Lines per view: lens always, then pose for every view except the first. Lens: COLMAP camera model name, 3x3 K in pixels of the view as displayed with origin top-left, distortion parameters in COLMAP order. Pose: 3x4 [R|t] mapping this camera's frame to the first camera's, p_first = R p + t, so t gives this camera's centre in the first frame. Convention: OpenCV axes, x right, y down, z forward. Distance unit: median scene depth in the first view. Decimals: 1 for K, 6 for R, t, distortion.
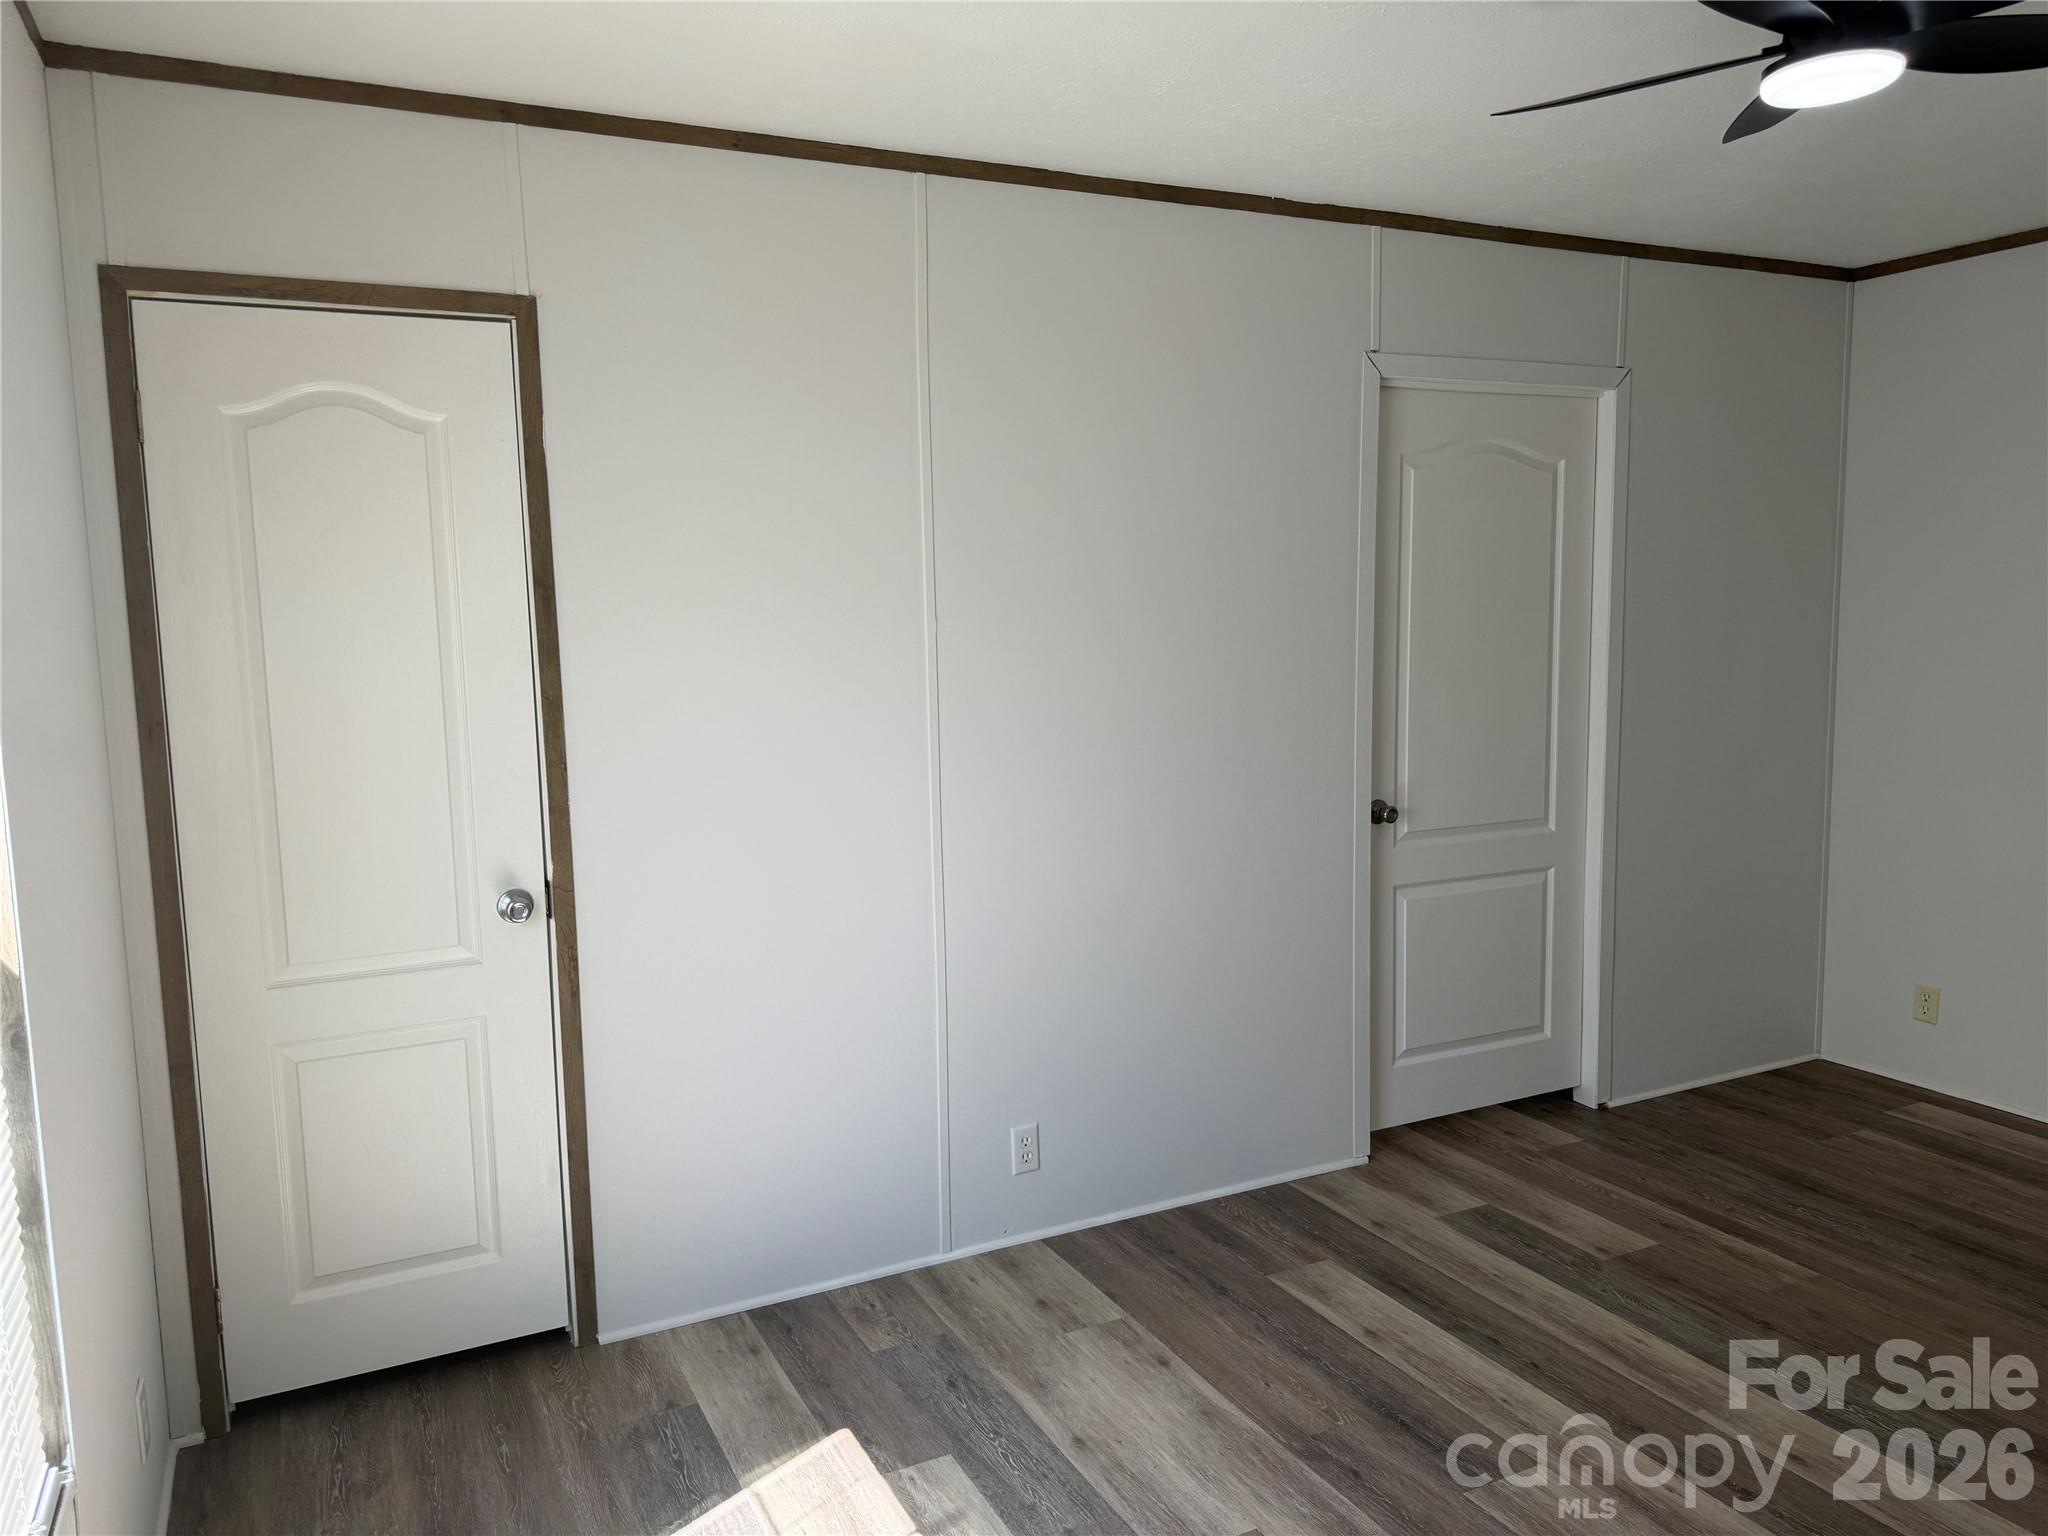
lens RADIAL K [[1490.6, 0, 1025.5], [0, 1490.6, 756.2], [0, 0, 1]] dist [0.074522, -0.126312]
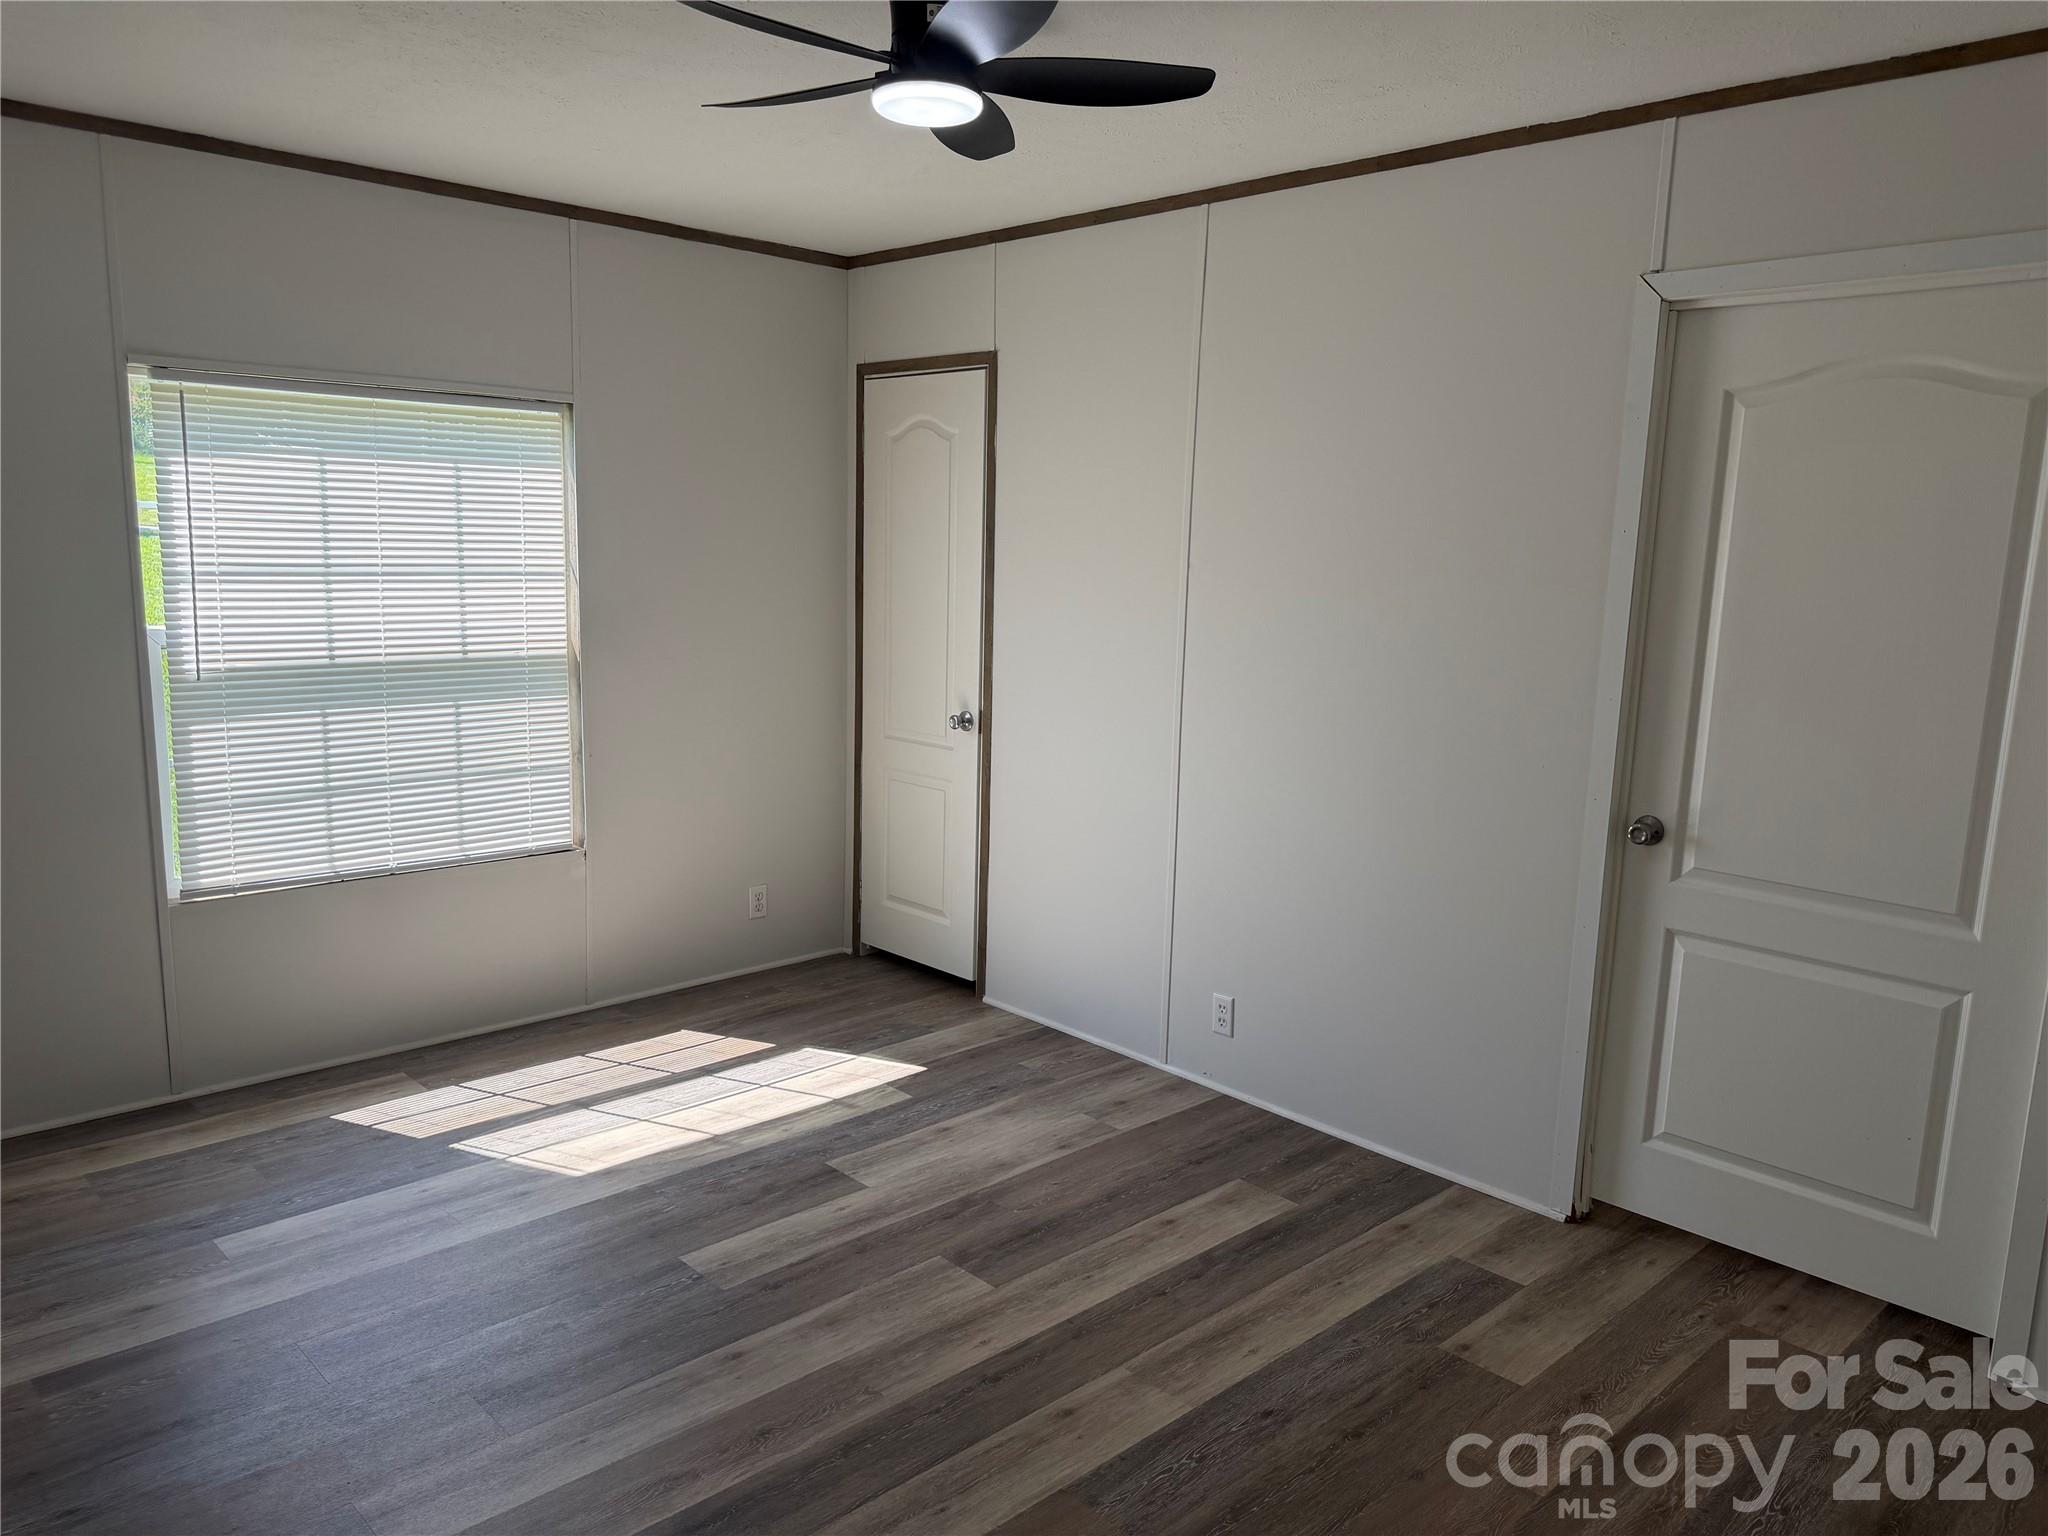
lens RADIAL K [[1435.6, 0, 1018.2], [0, 1435.6, 776.9], [0, 0, 1]] dist [0.074481, -0.108067]
pose [[0.281143, 0.176975, -0.943206, 1.114364], [-0.145917, 0.979304, 0.140254, -0.067045], [0.948508, 0.098198, 0.301148, 0.532355]]
